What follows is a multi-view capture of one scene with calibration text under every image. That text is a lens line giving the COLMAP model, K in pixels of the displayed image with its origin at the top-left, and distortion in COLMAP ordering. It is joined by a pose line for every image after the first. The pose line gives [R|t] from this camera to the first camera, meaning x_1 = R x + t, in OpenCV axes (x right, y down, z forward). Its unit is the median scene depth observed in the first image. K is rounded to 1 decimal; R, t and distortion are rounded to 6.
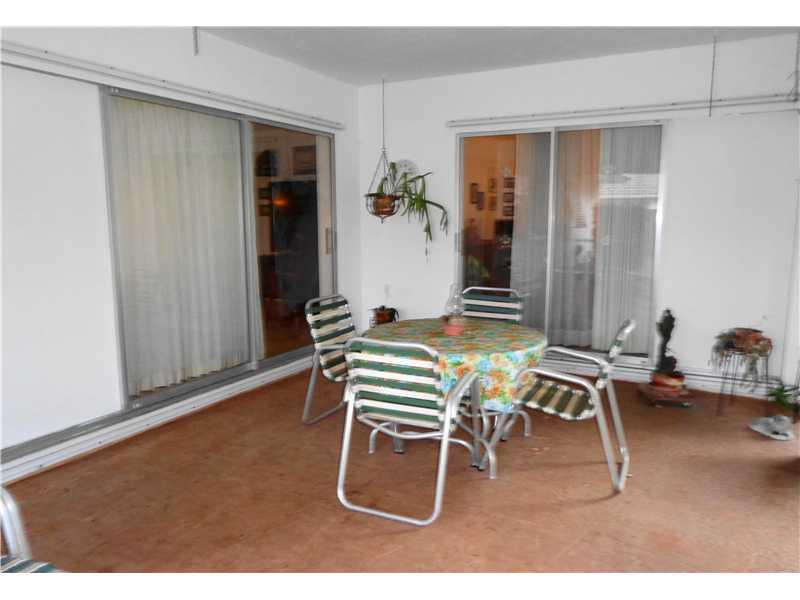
lens RADIAL K [[585.1, 0, 400.0], [0, 585.1, 300.0], [0, 0, 1]] dist [-0.001634, 0.002444]
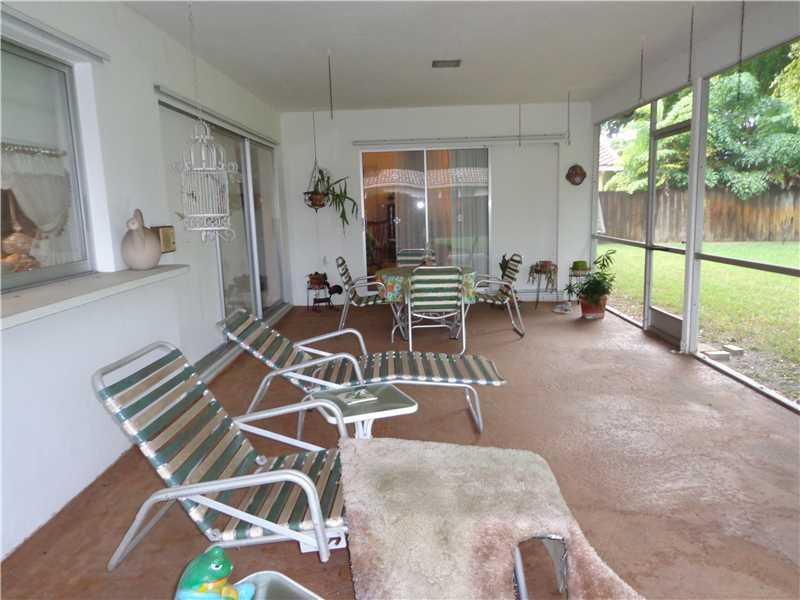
lens RADIAL K [[554.3, 0, 401.1], [0, 554.3, 307.1], [0, 0, 1]] dist [0.002804, -0.000183]
pose [[0.897434, -0.106046, 0.428213, -0.455661], [0.092474, 0.994333, 0.052441, 0.046278], [-0.431348, -0.007464, 0.902155, -0.310917]]
